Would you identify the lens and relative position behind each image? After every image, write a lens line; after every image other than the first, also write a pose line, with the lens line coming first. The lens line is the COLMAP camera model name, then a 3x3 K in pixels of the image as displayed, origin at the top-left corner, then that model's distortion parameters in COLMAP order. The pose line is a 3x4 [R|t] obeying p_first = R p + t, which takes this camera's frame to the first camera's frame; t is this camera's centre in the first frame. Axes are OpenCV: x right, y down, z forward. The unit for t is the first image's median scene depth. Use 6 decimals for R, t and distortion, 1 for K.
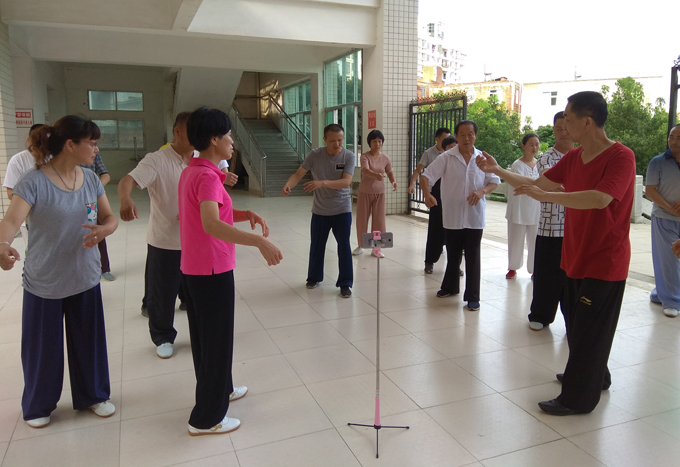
lens RADIAL K [[527.7, 0, 338.5], [0, 527.7, 217.0], [0, 0, 1]] dist [0.053542, -0.007607]
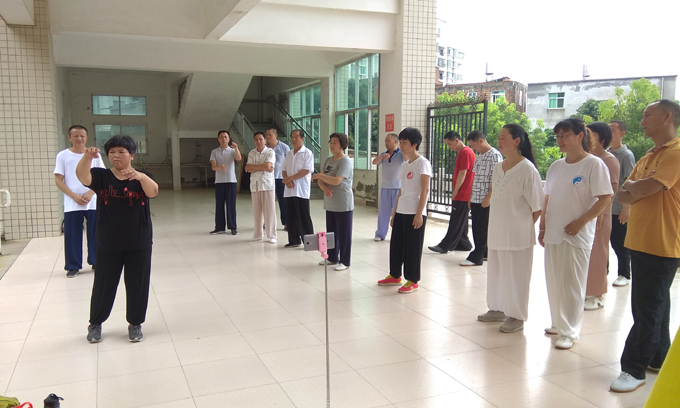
lens RADIAL K [[567.0, 0, 311.7], [0, 567.0, 221.5], [0, 0, 1]] dist [0.112584, -0.175210]
pose [[0.999773, -0.000025, -0.021313, -0.054559], [-0.000220, 0.999934, -0.011470, 0.016352], [0.021312, 0.011472, 0.999707, -0.087526]]
